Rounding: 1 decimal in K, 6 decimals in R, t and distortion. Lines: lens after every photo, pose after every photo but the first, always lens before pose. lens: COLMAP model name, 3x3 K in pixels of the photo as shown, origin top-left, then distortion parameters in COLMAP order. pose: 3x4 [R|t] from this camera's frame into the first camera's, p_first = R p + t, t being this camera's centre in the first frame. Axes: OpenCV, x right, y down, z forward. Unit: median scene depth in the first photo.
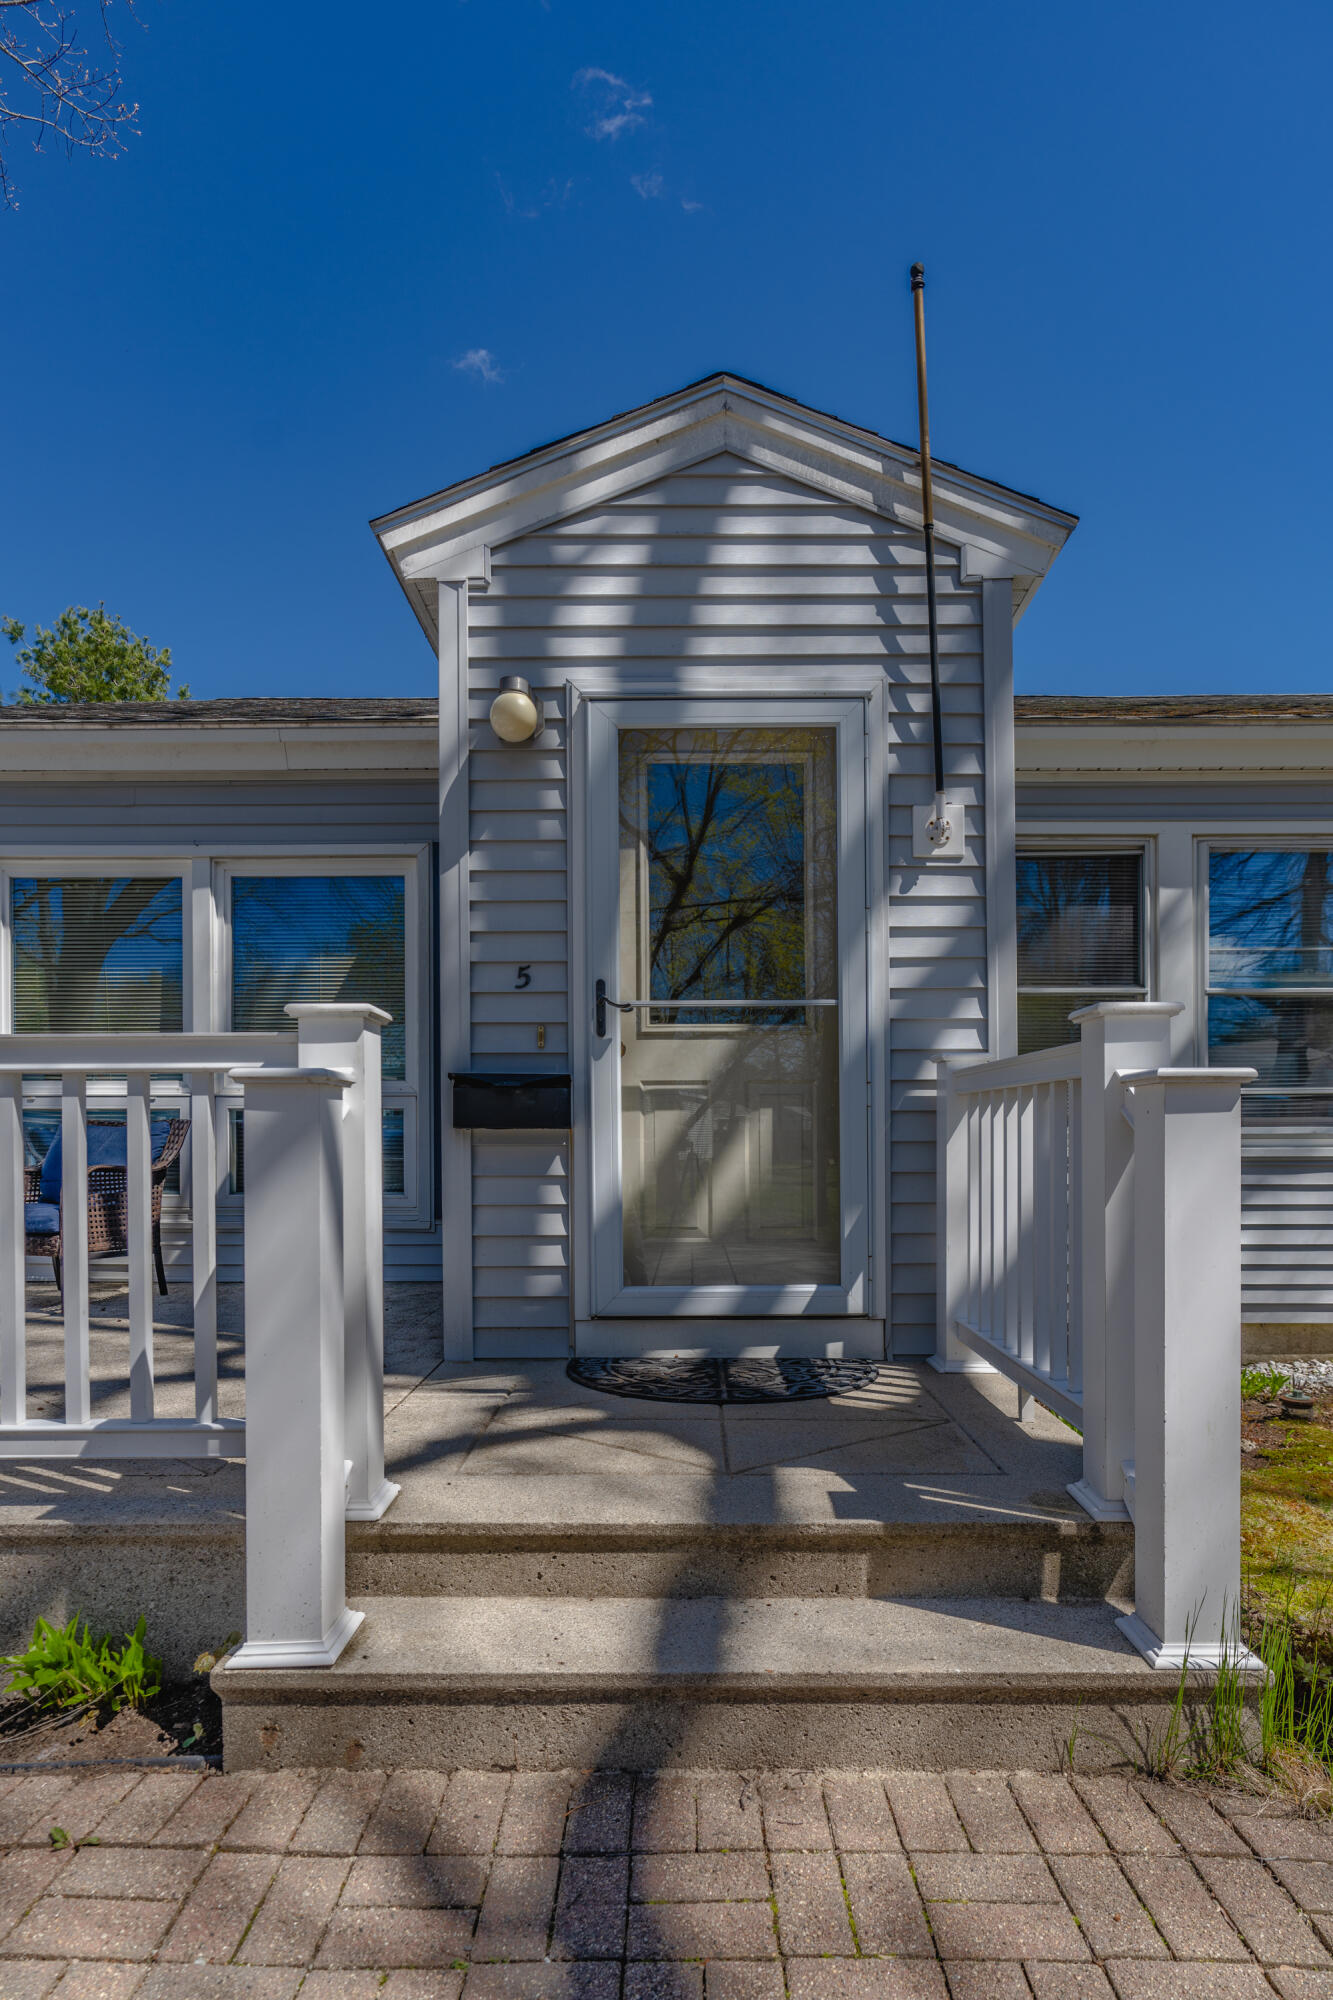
lens RADIAL K [[1088.9, 0, 679.2], [0, 1088.9, 1144.8], [0, 0, 1]] dist [0.006297, -0.001055]
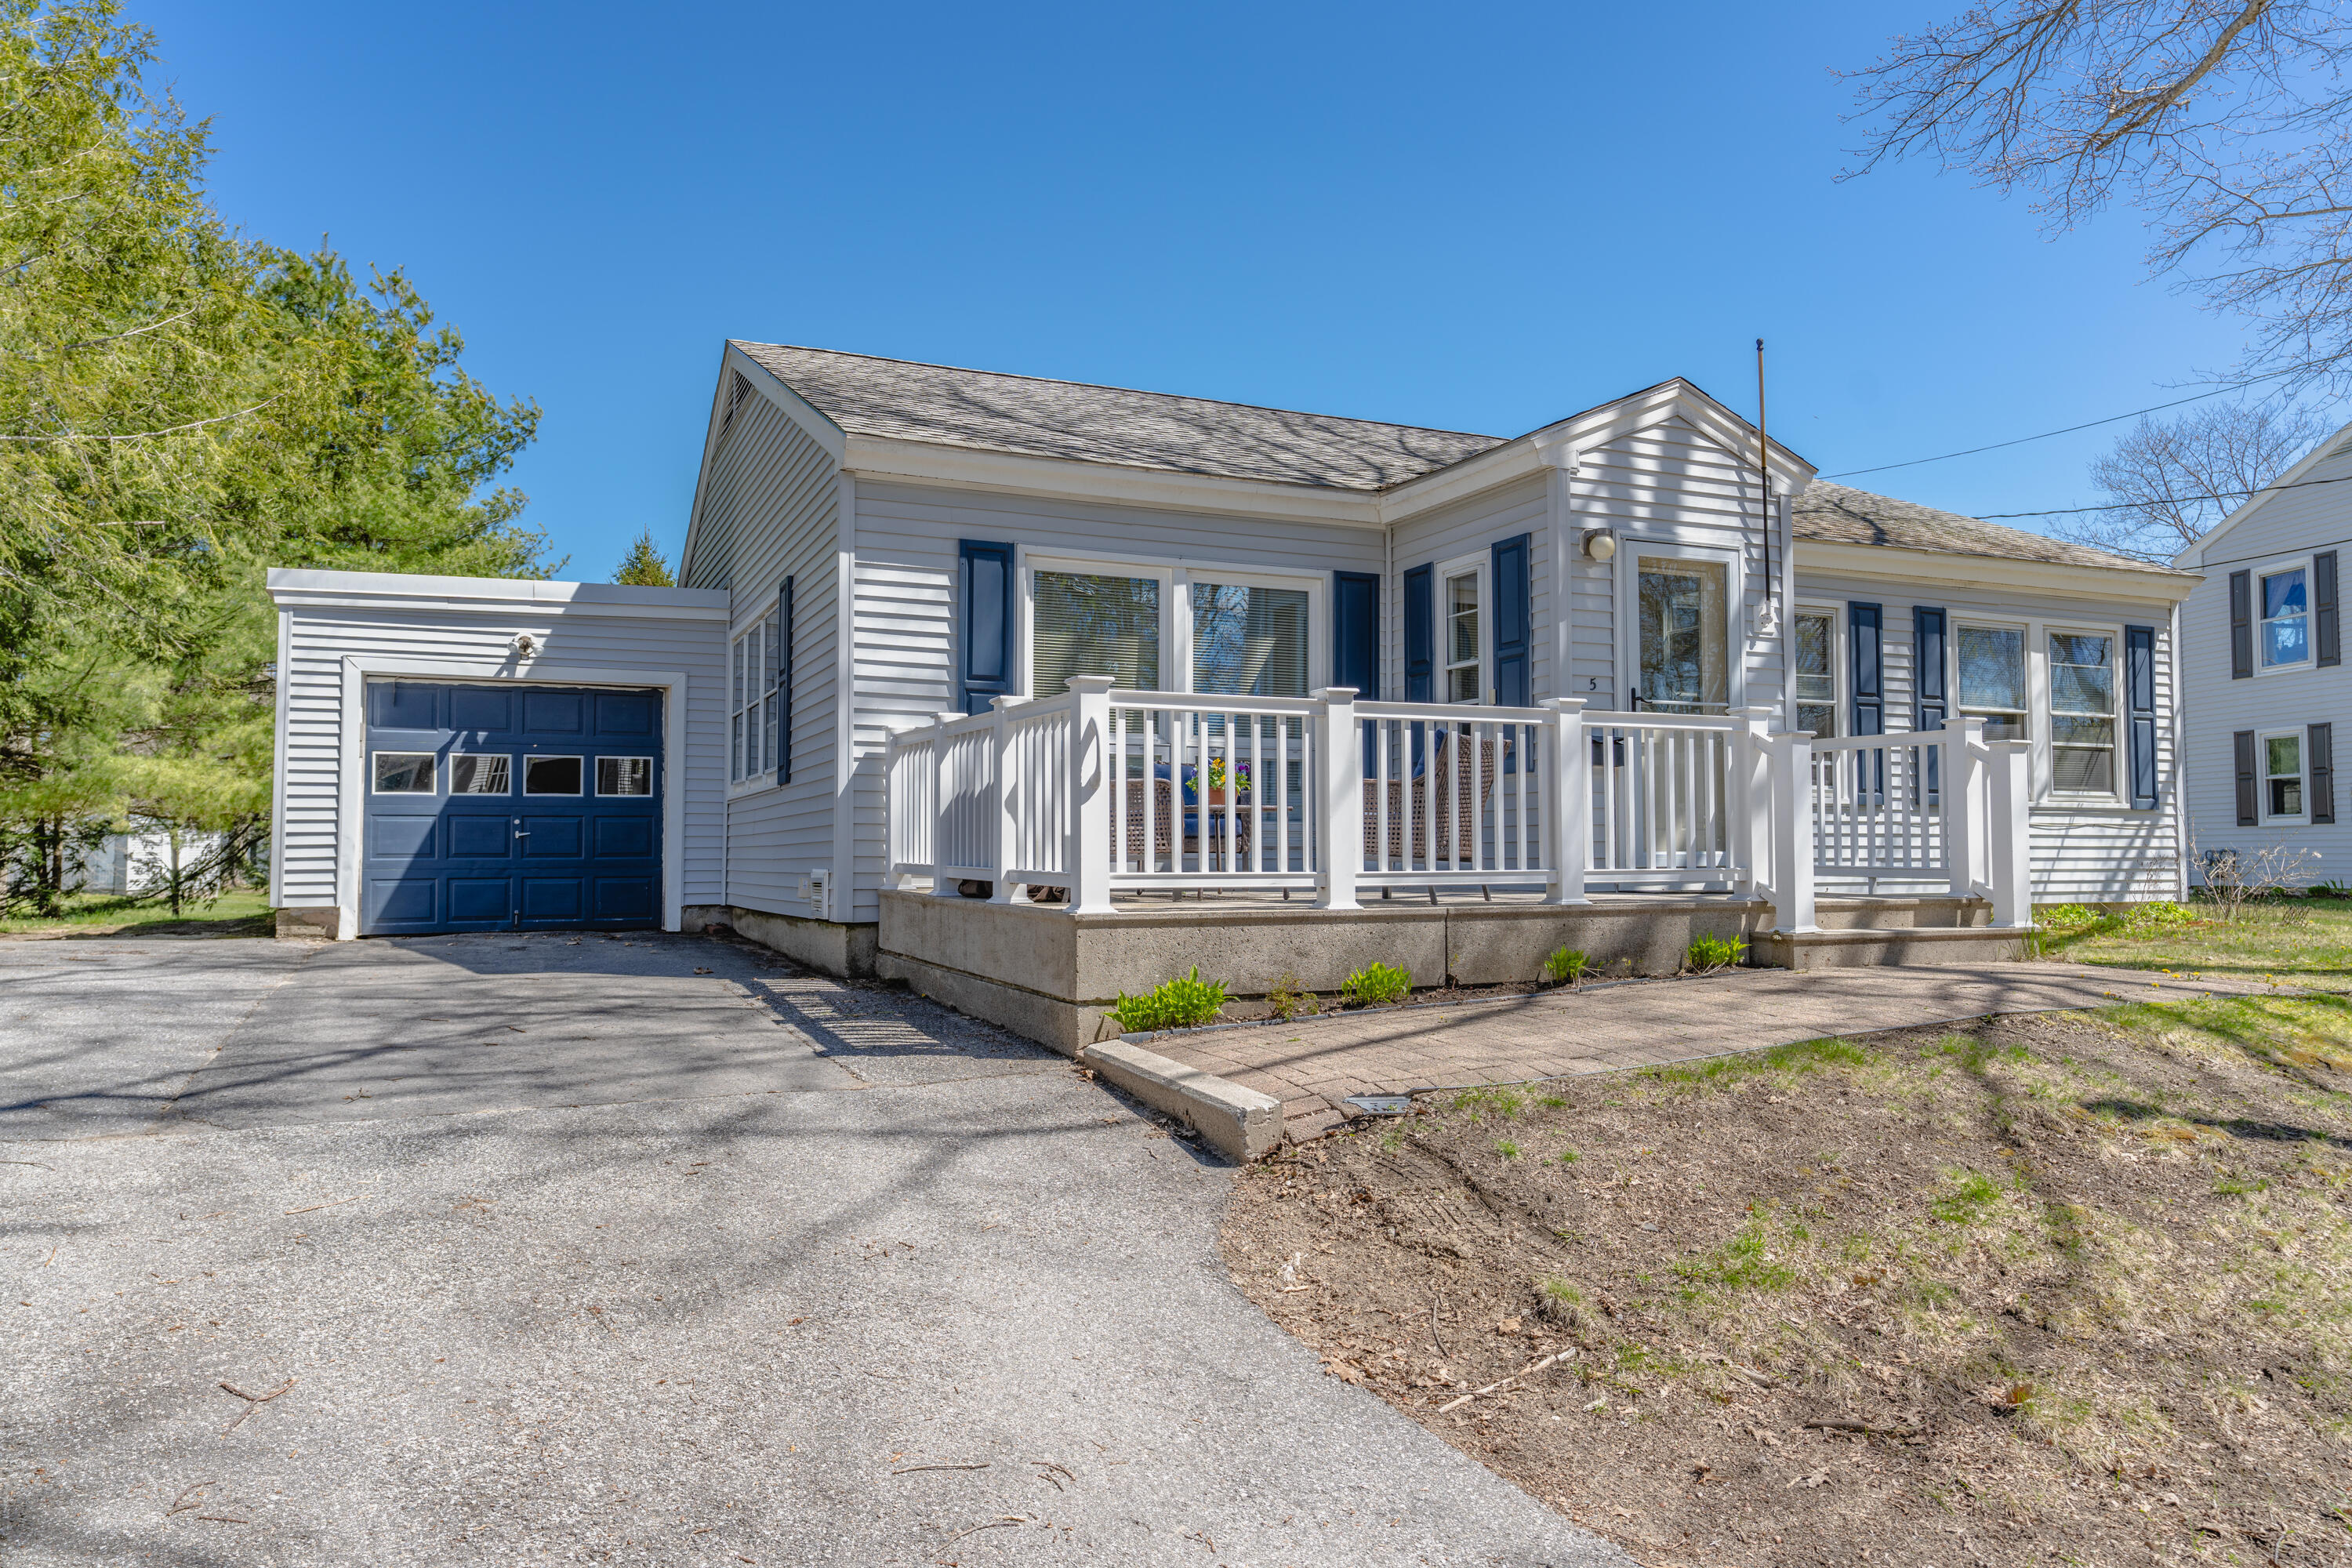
lens RADIAL K [[1588.7, 0, 1180.0], [0, 1588.7, 781.6], [0, 0, 1]] dist [-0.012963, 0.019718]
pose [[0.910315, 0.022093, 0.413326, -1.876157], [0.000208, 0.998550, -0.053834, 0.152456], [-0.413916, 0.049092, 0.908990, -1.125032]]
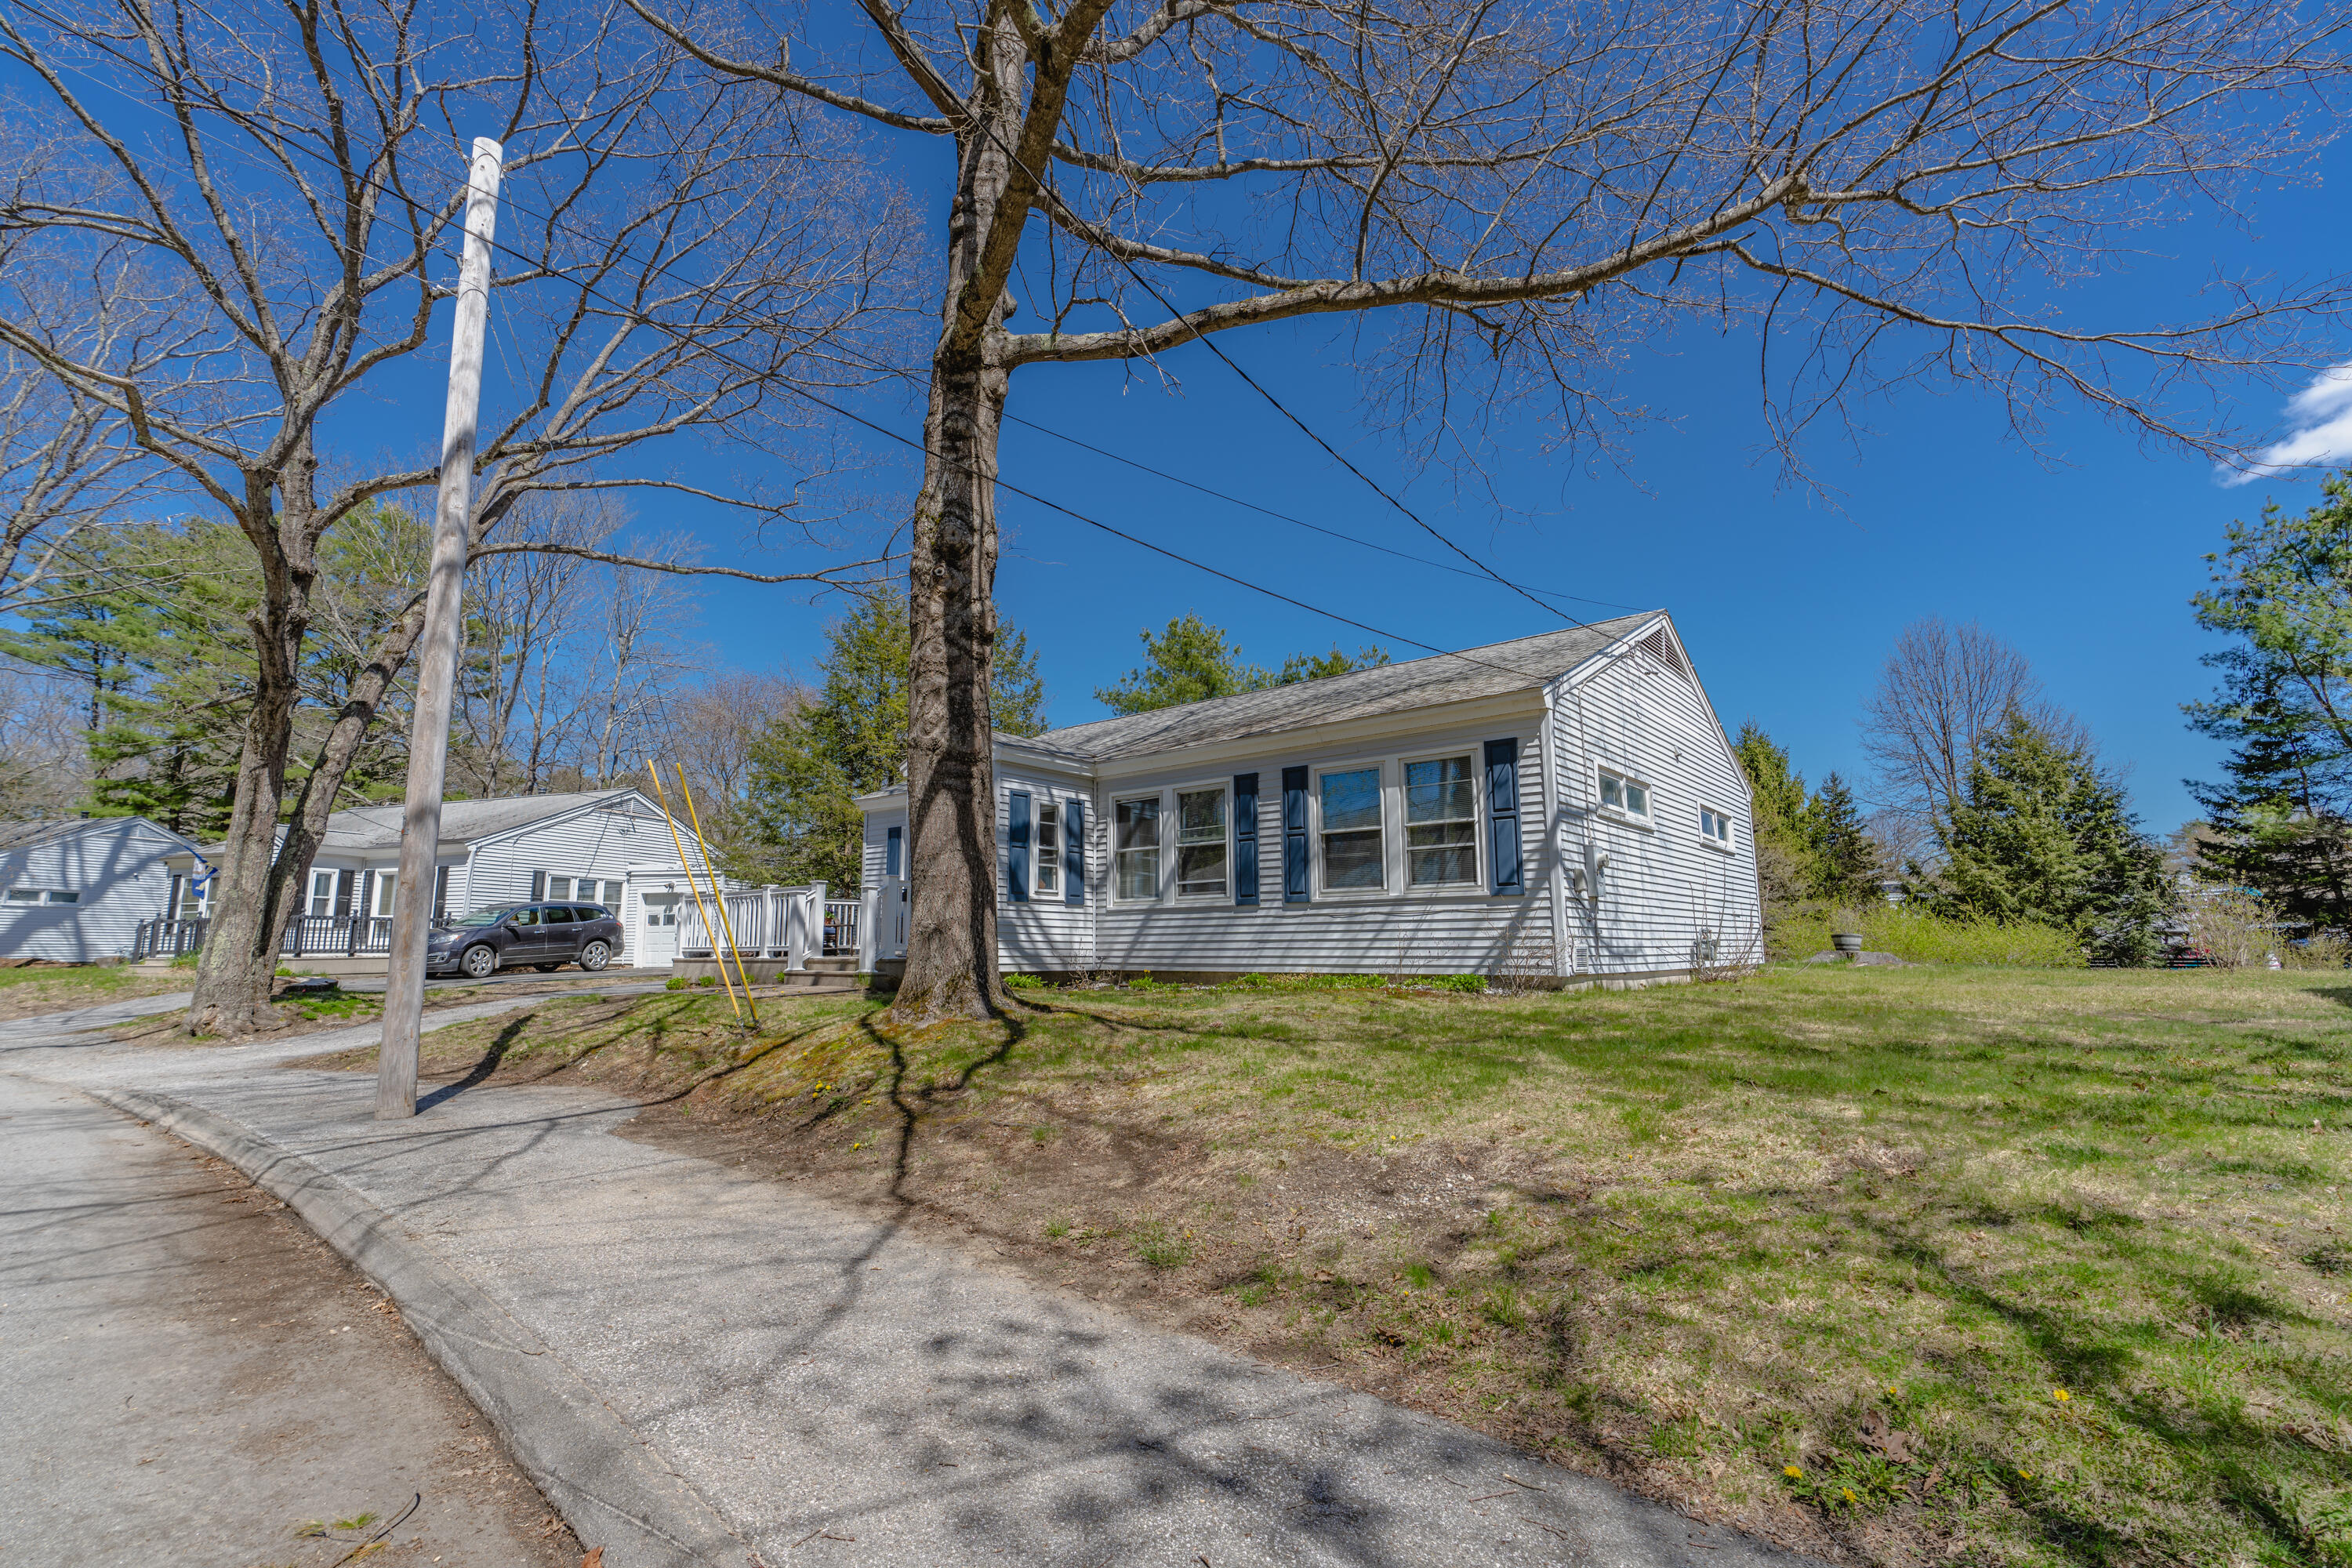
lens RADIAL K [[1048.0, 0, 1173.6], [0, 1048.0, 788.1], [0, 0, 1]] dist [-0.014858, 0.006316]
pose [[0.771215, -0.095369, -0.629390, 3.224662], [-0.002434, 0.988265, -0.152731, 0.167963], [0.636570, 0.119320, 0.761933, -1.503841]]
